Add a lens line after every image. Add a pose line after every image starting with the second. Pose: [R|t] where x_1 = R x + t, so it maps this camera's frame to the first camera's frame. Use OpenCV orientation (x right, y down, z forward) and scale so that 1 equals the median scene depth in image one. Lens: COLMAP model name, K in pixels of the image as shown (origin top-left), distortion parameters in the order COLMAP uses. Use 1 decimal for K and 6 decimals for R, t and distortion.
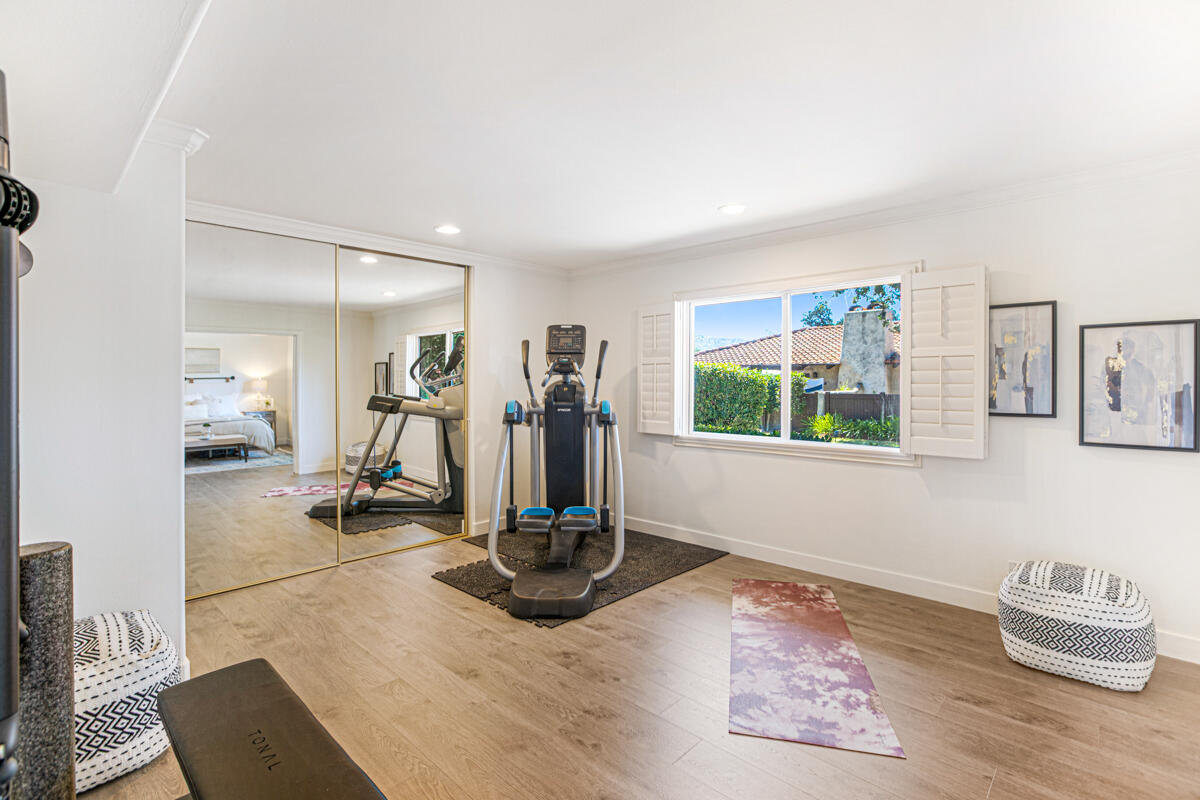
lens RADIAL K [[565.4, 0, 589.9], [0, 565.4, 393.4], [0, 0, 1]] dist [-0.011172, 0.003266]
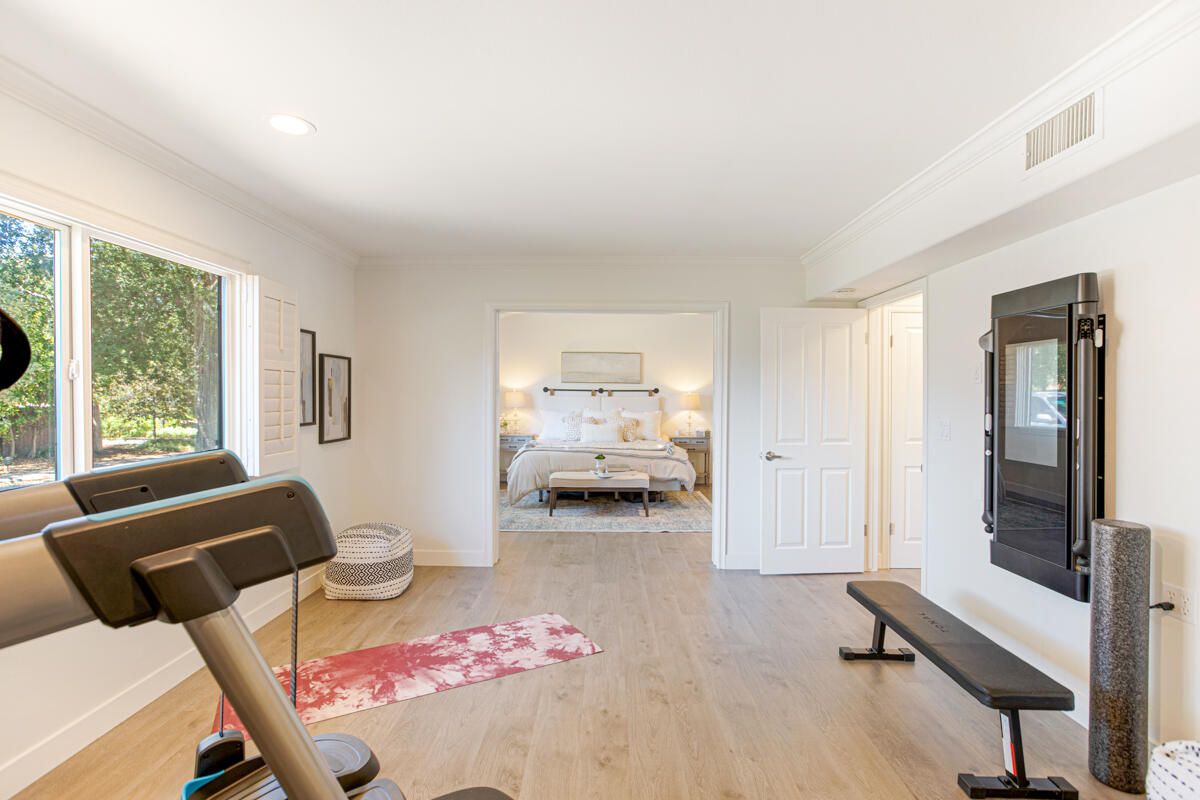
lens RADIAL K [[565.4, 0, 601.2], [0, 565.4, 399.9], [0, 0, 1]] dist [-0.011172, 0.003266]
pose [[-0.705028, -0.007783, 0.709137, -0.328397], [0.004611, 0.999868, 0.015558, -0.020822], [-0.709164, 0.014239, -0.704899, 0.877598]]
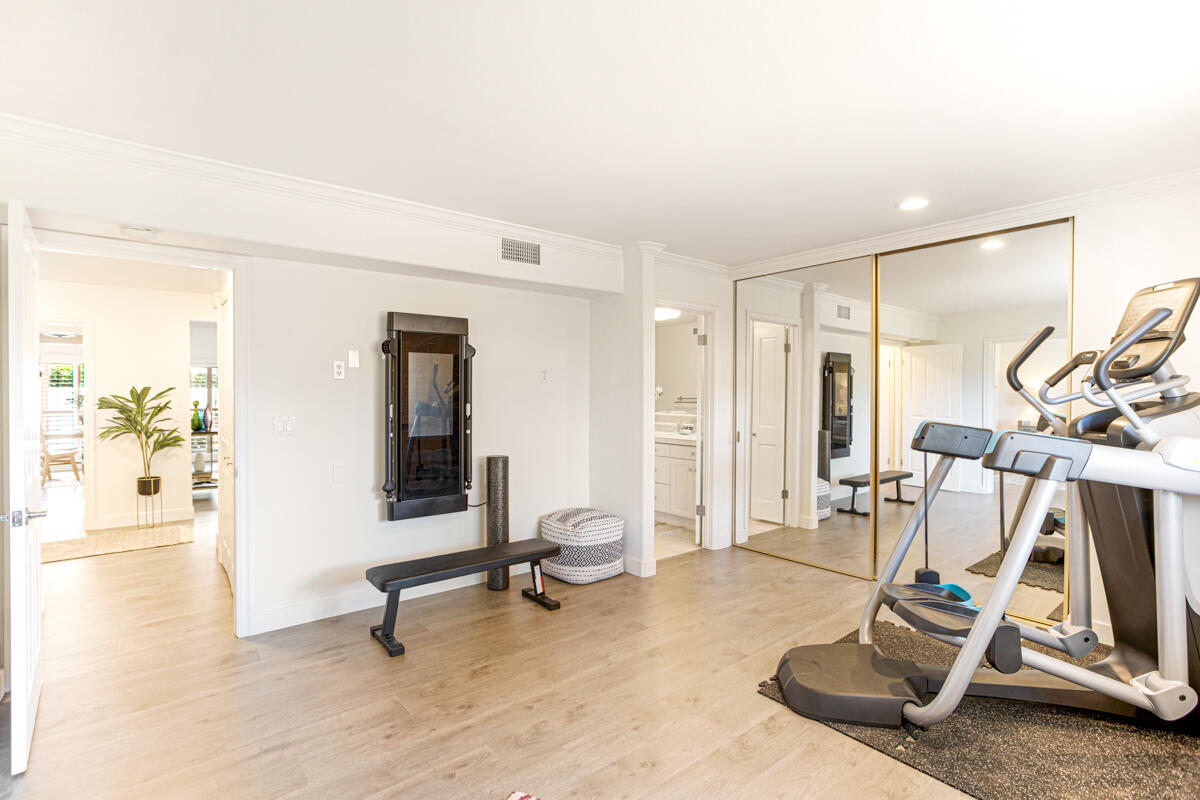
lens RADIAL K [[565.4, 0, 601.9], [0, 565.4, 393.7], [0, 0, 1]] dist [-0.011172, 0.003266]
pose [[-0.100209, 0.009616, -0.994920, 0.498304], [-0.015235, 0.999821, 0.011198, -0.020899], [0.994850, 0.016280, -0.100044, 0.537108]]
